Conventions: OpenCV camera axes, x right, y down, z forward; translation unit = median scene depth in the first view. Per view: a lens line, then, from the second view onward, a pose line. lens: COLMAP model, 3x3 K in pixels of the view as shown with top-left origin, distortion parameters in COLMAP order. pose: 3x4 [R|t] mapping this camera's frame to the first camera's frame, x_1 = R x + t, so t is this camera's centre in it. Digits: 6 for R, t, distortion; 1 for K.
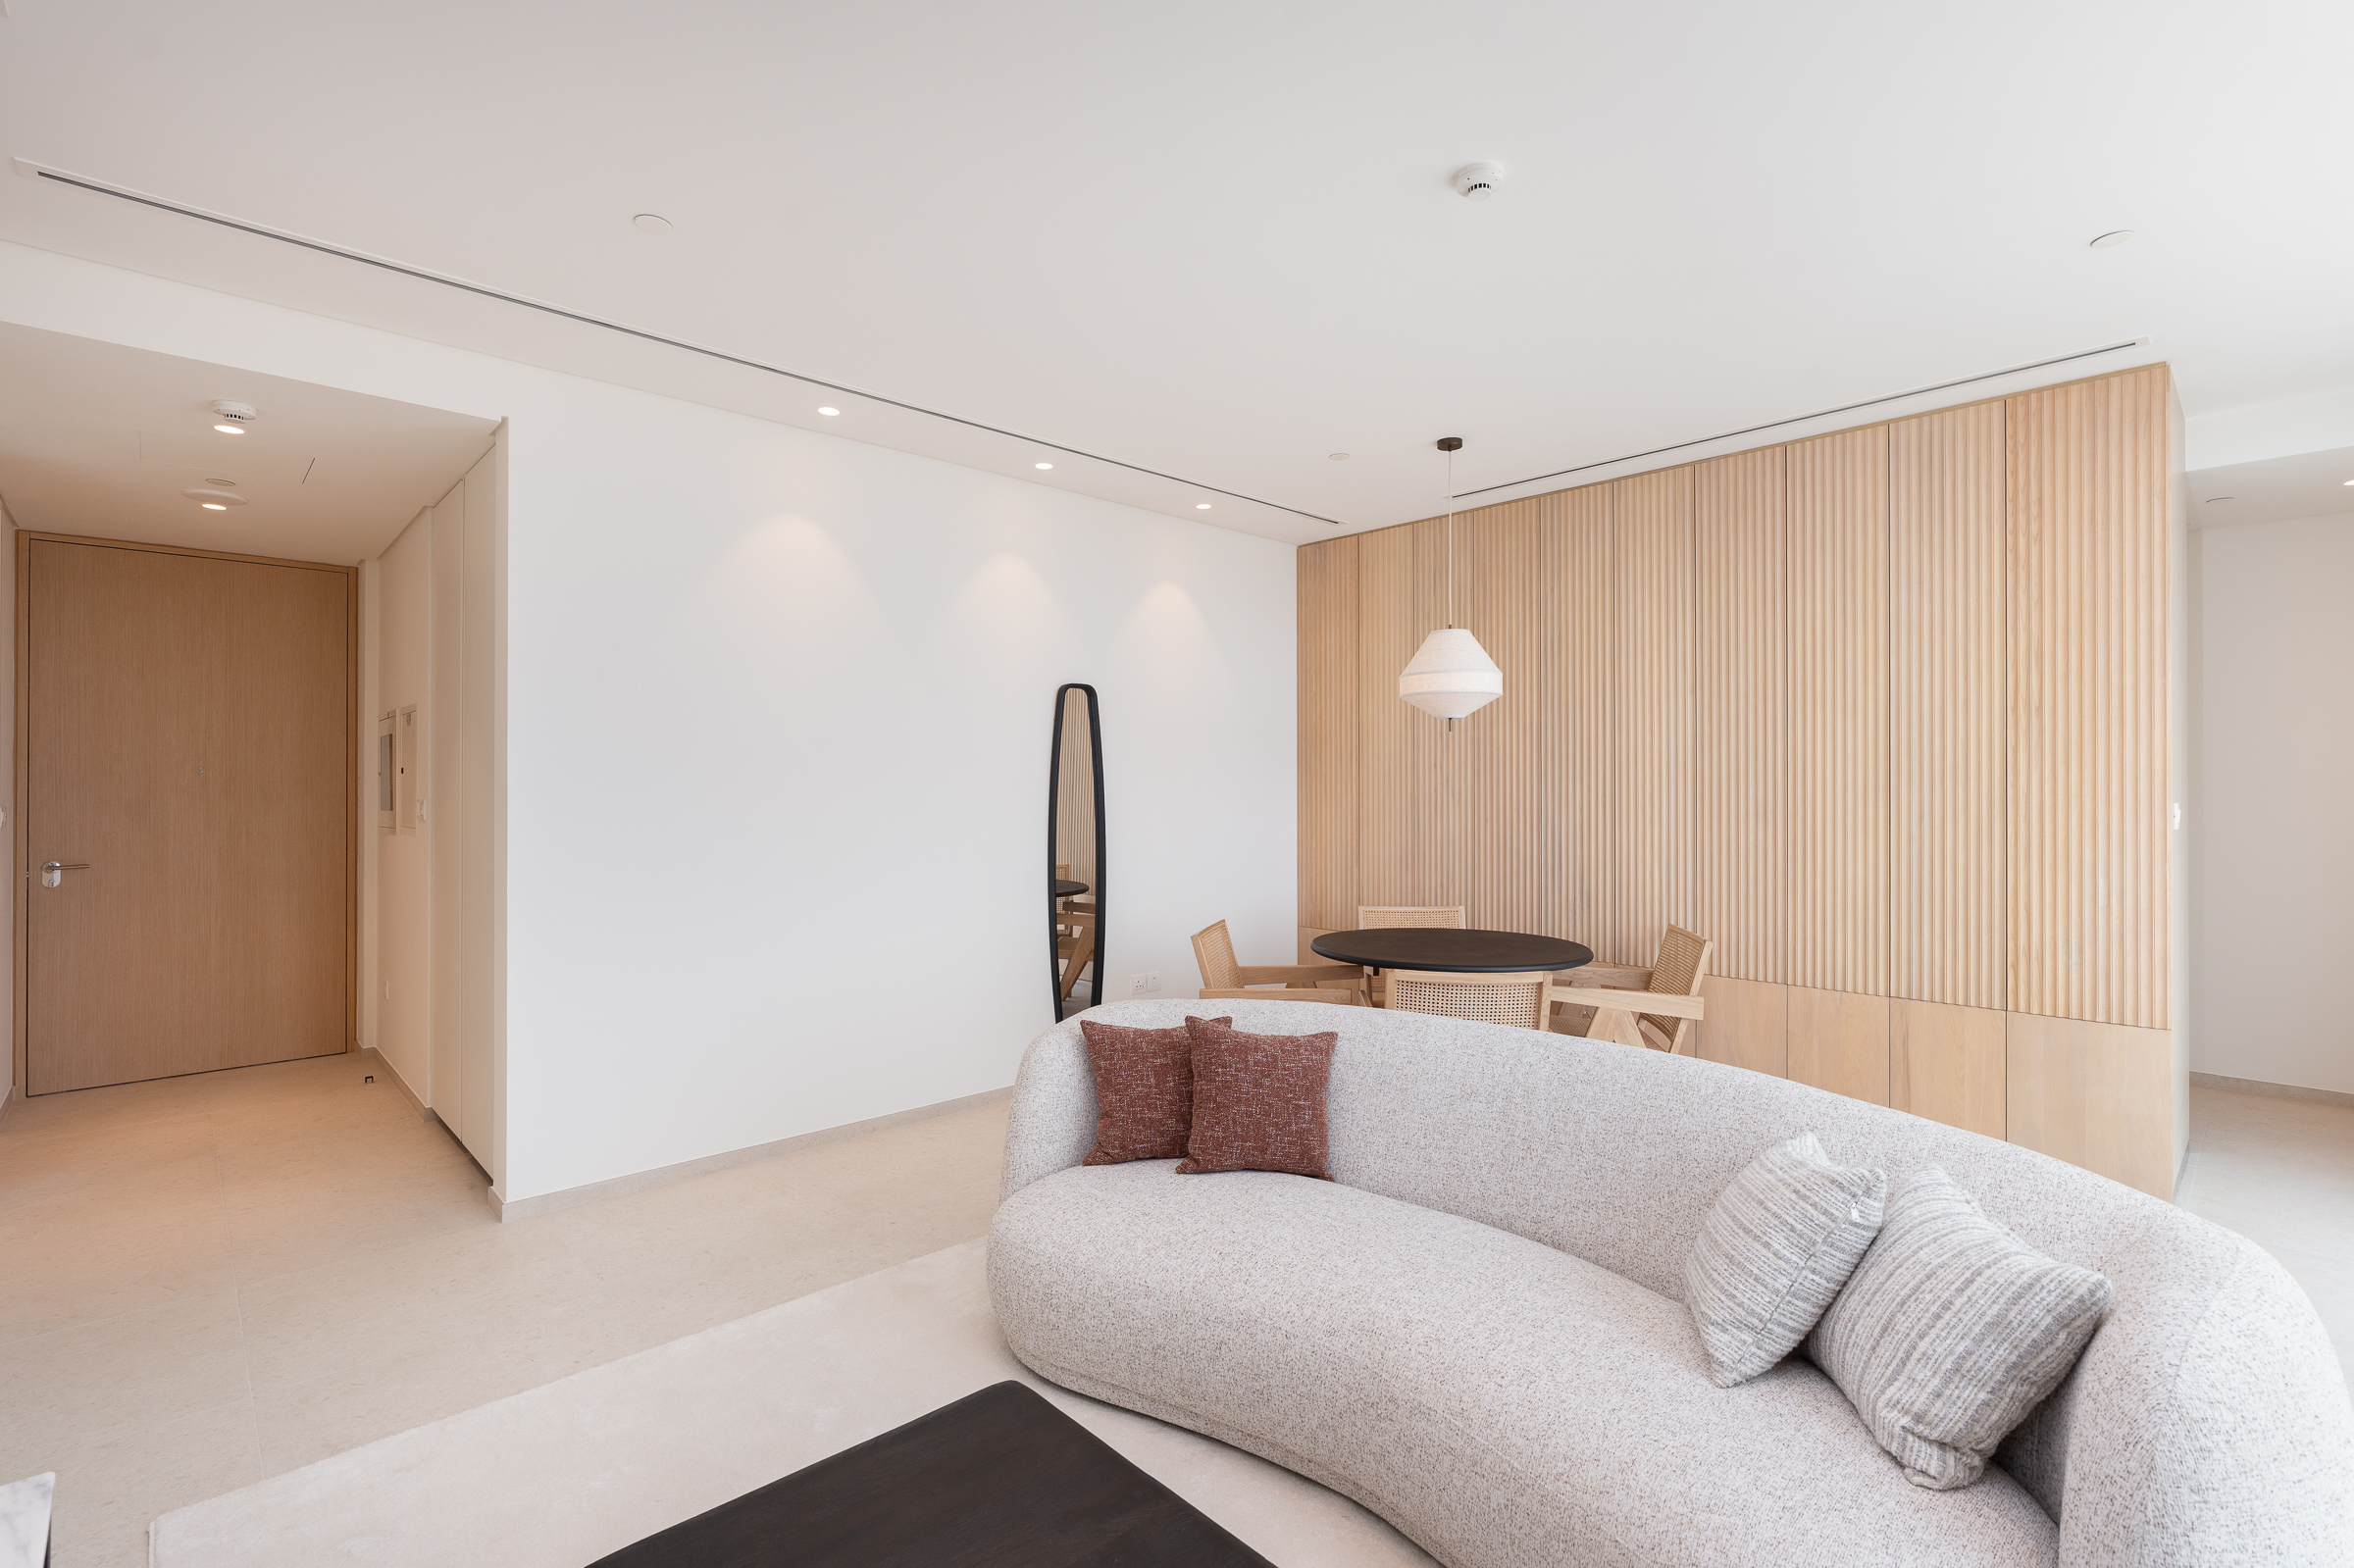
lens RADIAL K [[1090.4, 0, 1158.5], [0, 1090.4, 777.0], [0, 0, 1]] dist [-0.004154, 0.002758]
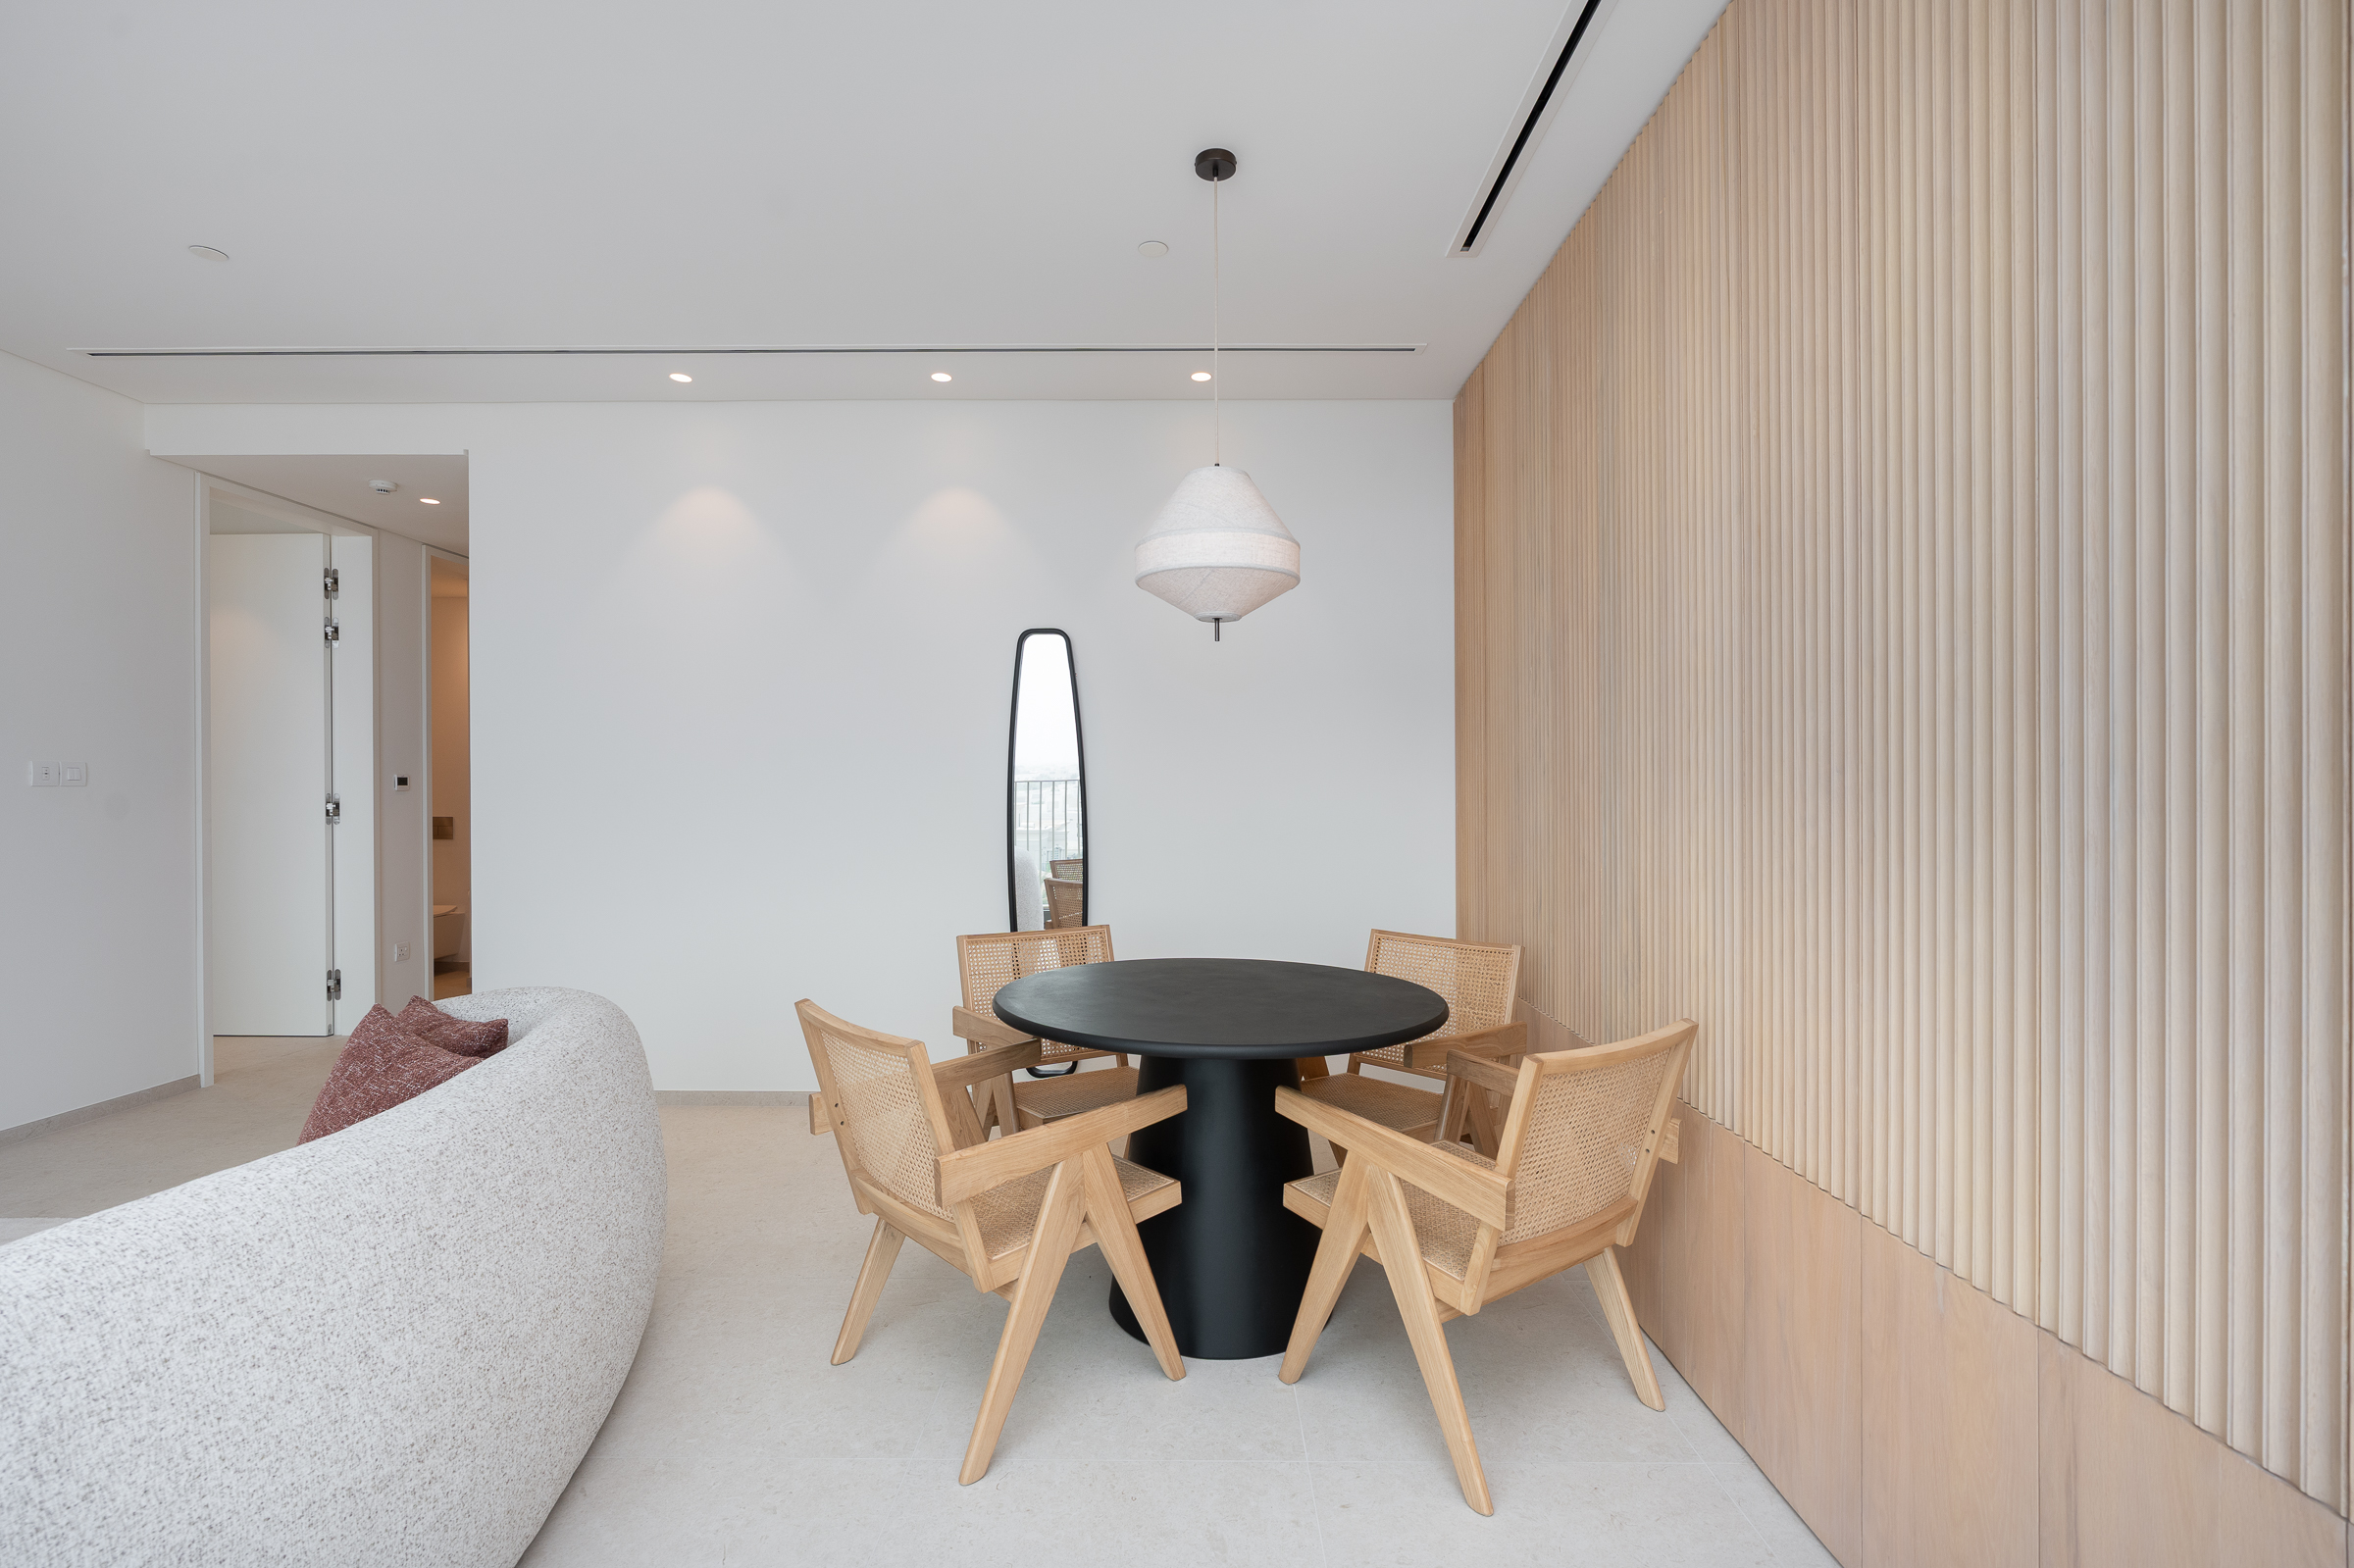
lens RADIAL K [[1090.4, 0, 1151.8], [0, 1090.4, 782.3], [0, 0, 1]] dist [-0.004154, 0.002758]
pose [[0.710341, -0.000218, -0.703858, 0.683539], [0.003920, 0.999986, 0.003646, 0.035398], [0.703847, -0.005349, 0.710331, 0.560746]]
